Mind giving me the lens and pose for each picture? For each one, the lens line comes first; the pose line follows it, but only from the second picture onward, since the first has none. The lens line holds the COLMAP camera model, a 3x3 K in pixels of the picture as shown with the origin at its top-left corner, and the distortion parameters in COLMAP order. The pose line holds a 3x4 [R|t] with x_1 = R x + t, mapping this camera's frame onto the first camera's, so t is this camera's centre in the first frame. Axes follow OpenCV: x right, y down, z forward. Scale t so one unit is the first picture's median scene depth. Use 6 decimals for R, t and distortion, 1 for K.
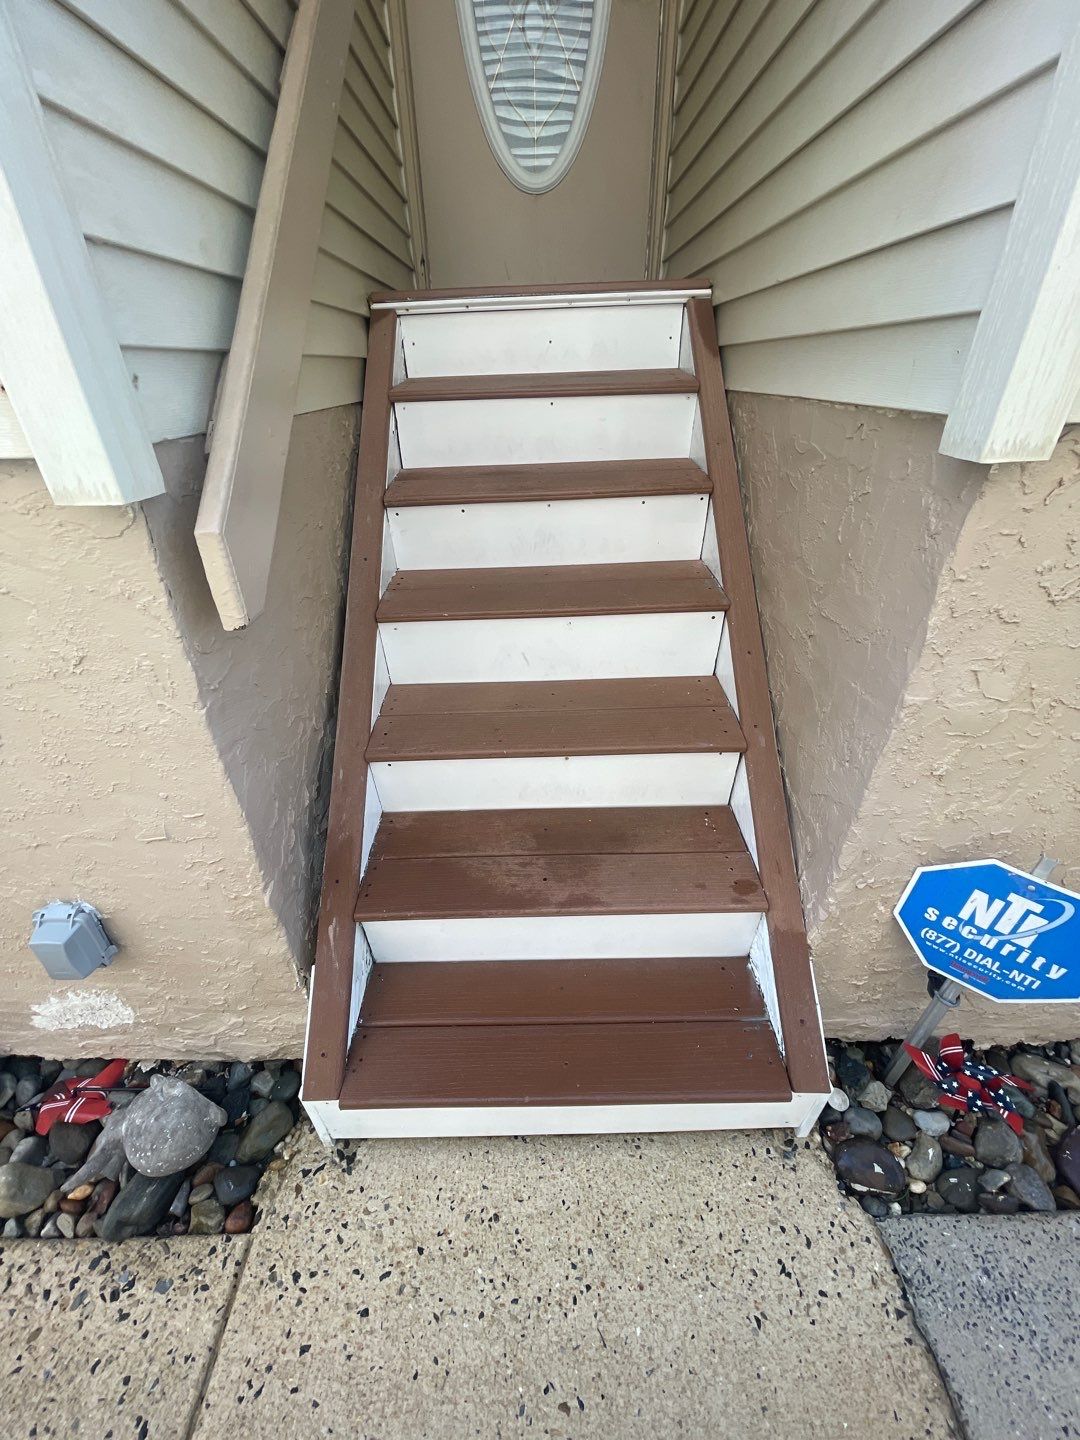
lens RADIAL K [[573.5, 0, 546.4], [0, 573.5, 704.9], [0, 0, 1]] dist [-0.000349, -0.000373]
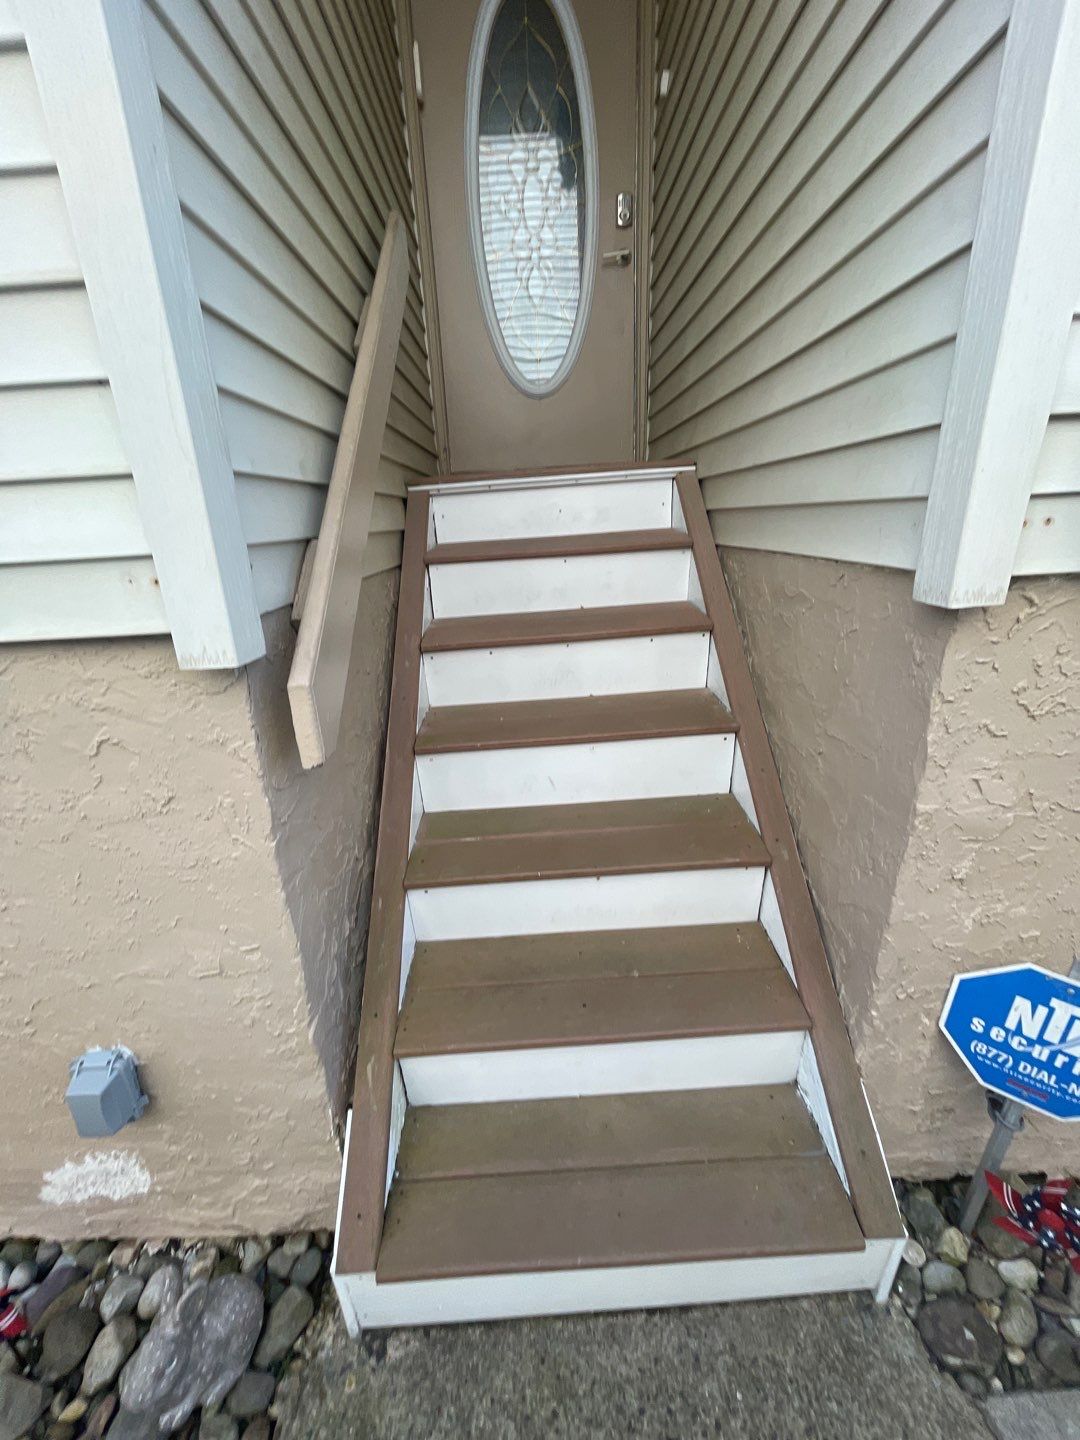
lens RADIAL K [[576.0, 0, 540.6], [0, 576.0, 715.4], [0, 0, 1]] dist [0.001309, -0.000409]
pose [[0.999286, -0.037636, 0.003383, -0.066666], [0.037566, 0.979750, -0.196668, 0.005054], [0.004087, 0.196655, 0.980464, -0.086824]]
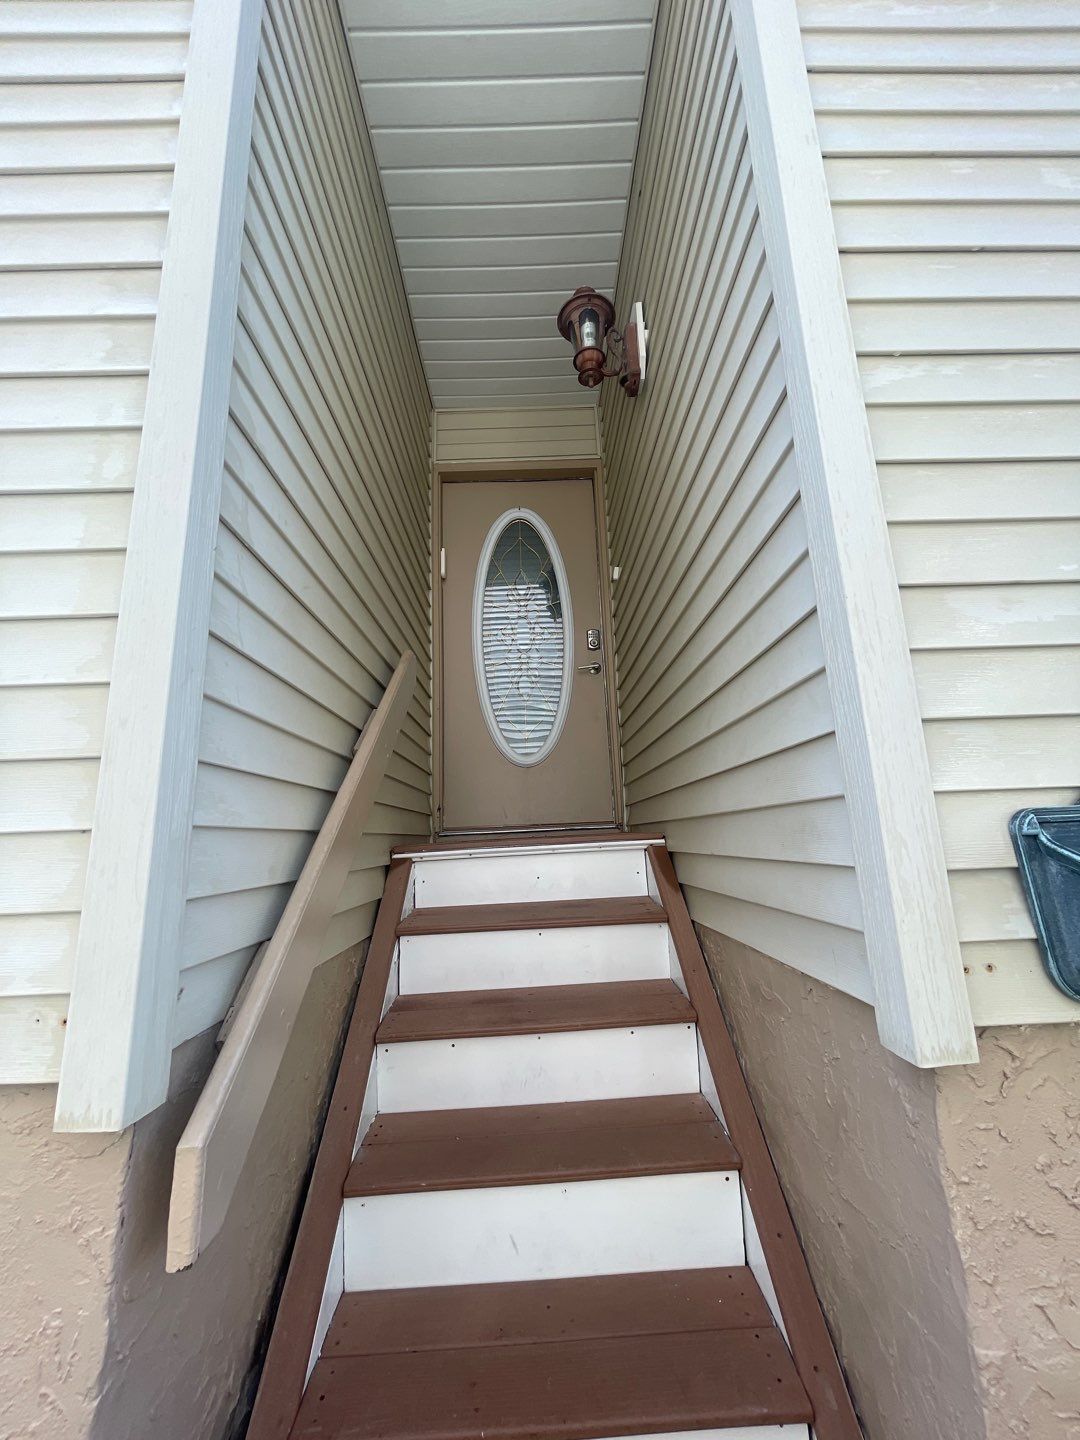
lens RADIAL K [[573.5, 0, 546.4], [0, 573.5, 704.9], [0, 0, 1]] dist [-0.000349, -0.000373]
pose [[0.999619, -0.024407, 0.012864, 0.021205], [0.026689, 0.737276, -0.675064, -0.112802], [0.006992, 0.675151, 0.737647, -0.157838]]
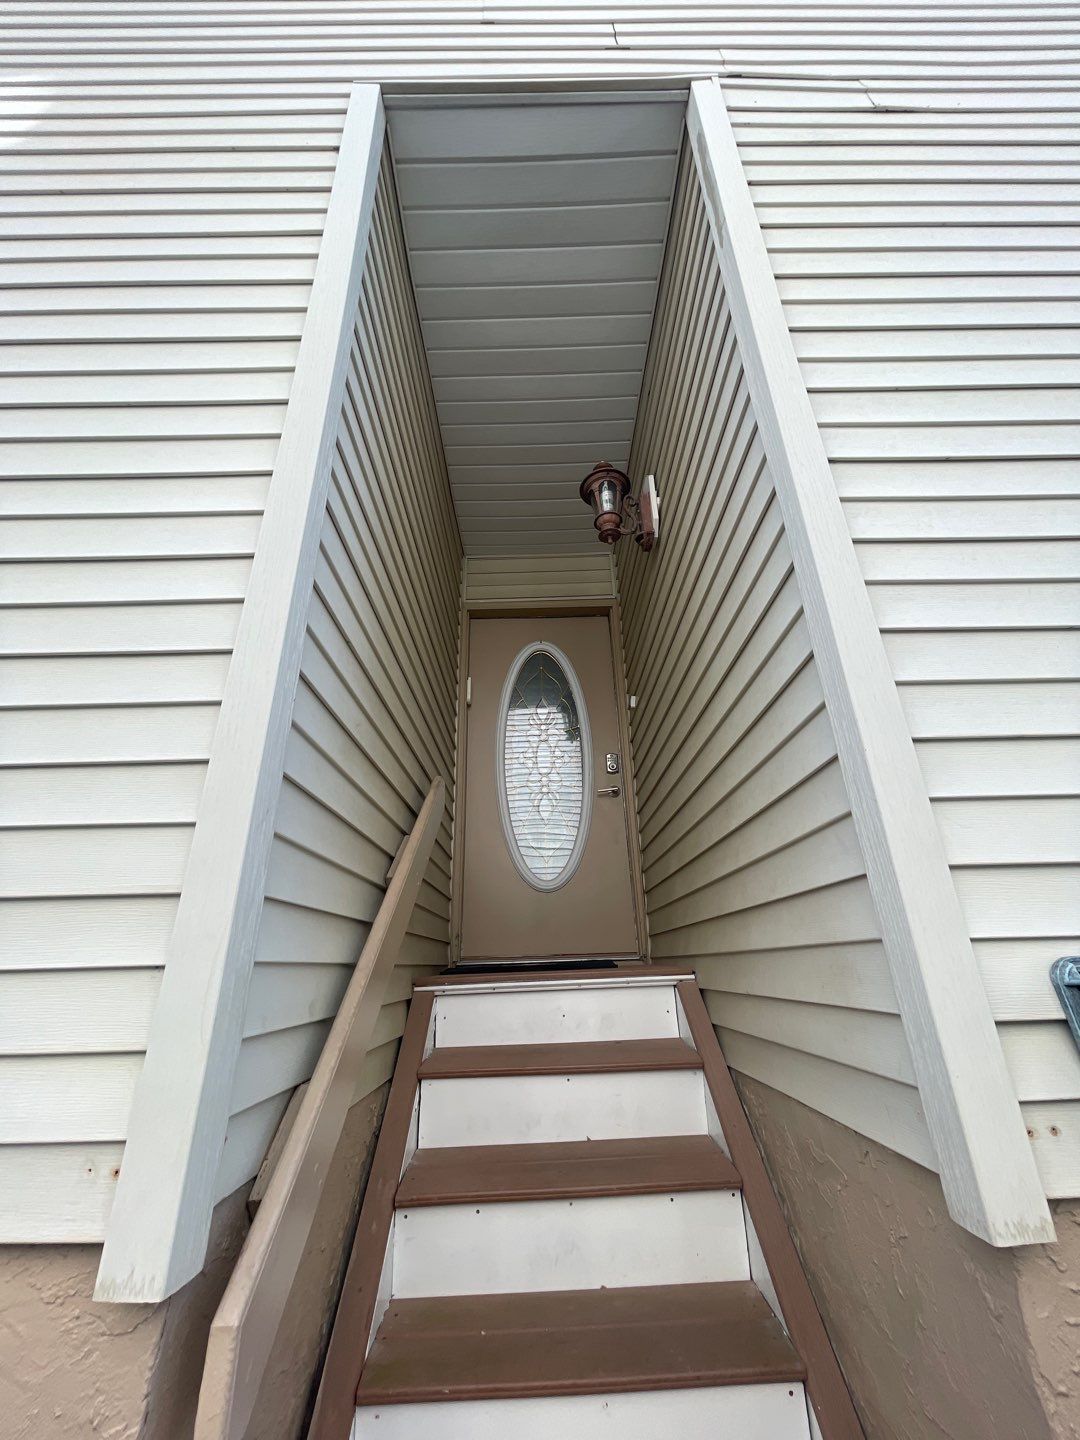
lens RADIAL K [[575.2, 0, 538.8], [0, 575.2, 703.5], [0, 0, 1]] dist [0.000788, -0.000886]
pose [[0.999824, -0.017788, -0.005973, -0.031542], [0.005713, 0.591779, -0.806080, -0.088887], [0.017873, 0.805904, 0.591777, -0.239781]]
